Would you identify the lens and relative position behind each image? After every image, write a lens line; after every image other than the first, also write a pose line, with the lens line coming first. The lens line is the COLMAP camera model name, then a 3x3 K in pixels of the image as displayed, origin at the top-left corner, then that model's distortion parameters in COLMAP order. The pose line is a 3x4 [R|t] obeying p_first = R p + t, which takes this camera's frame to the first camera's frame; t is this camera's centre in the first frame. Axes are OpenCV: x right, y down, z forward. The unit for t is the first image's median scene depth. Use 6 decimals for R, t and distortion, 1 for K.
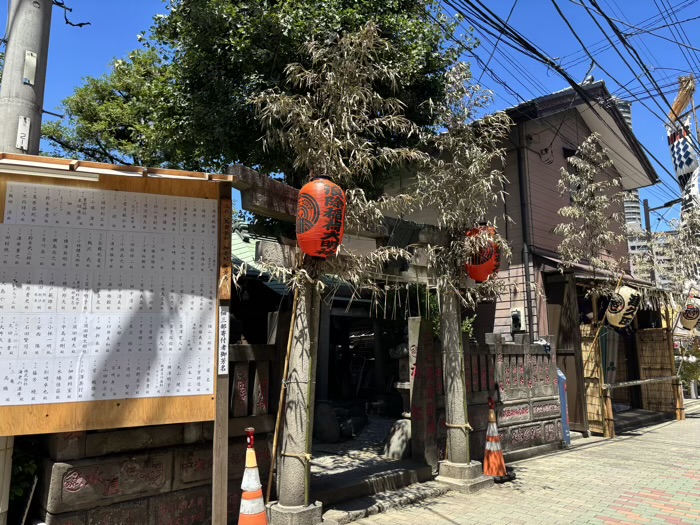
lens RADIAL K [[535.9, 0, 351.2], [0, 535.9, 260.7], [0, 0, 1]] dist [0.038821, -0.000255]
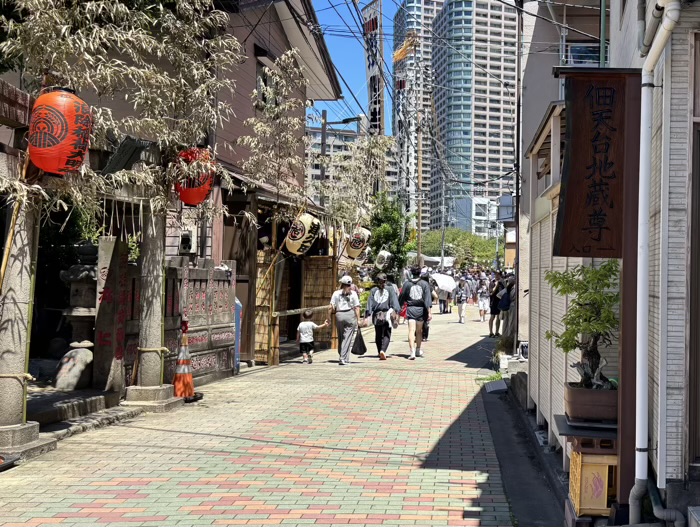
lens RADIAL K [[528.0, 0, 350.0], [0, 528.0, 261.7], [0, 0, 1]] dist [0.066512, -0.074312]
pose [[0.864807, 0.038806, 0.500602, 0.097641], [-0.108814, 0.987799, 0.111408, 0.018289], [-0.490172, -0.150819, 0.858479, 0.126265]]
